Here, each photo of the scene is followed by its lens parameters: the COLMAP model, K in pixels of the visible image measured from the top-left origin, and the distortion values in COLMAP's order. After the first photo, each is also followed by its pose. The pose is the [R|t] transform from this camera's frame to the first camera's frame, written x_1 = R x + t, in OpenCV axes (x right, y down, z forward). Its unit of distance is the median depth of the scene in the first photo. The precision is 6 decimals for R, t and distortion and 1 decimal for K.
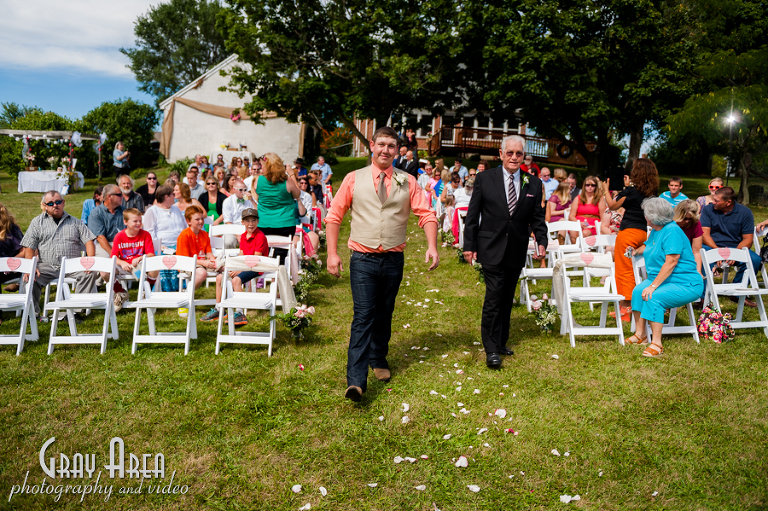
lens RADIAL K [[553.3, 0, 384.0], [0, 553.3, 255.5], [0, 0, 1]] dist [-0.044531, -0.002513]
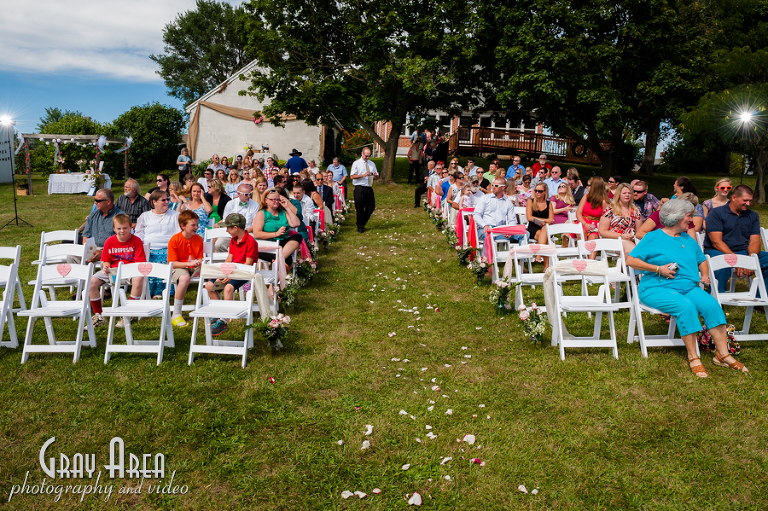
lens RADIAL K [[530.1, 0, 384.0], [0, 530.1, 255.5], [0, 0, 1]] dist [-0.041390, -0.006549]
pose [[0.998879, 0.001178, -0.047315, 0.023086], [-0.000797, 0.999967, 0.008070, -0.005919], [0.047323, -0.008024, 0.998847, 0.023833]]
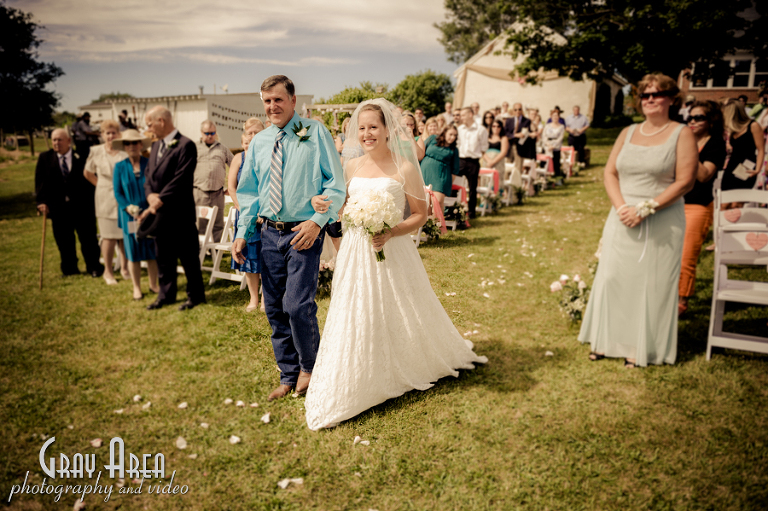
lens RADIAL K [[547.9, 0, 384.0], [0, 547.9, 255.5], [0, 0, 1]] dist [-0.044953, -0.007621]
pose [[0.825397, 0.089697, -0.557381, 0.151449], [-0.053558, 0.995286, 0.080856, -0.002477], [0.562006, -0.036886, 0.826310, 0.054246]]
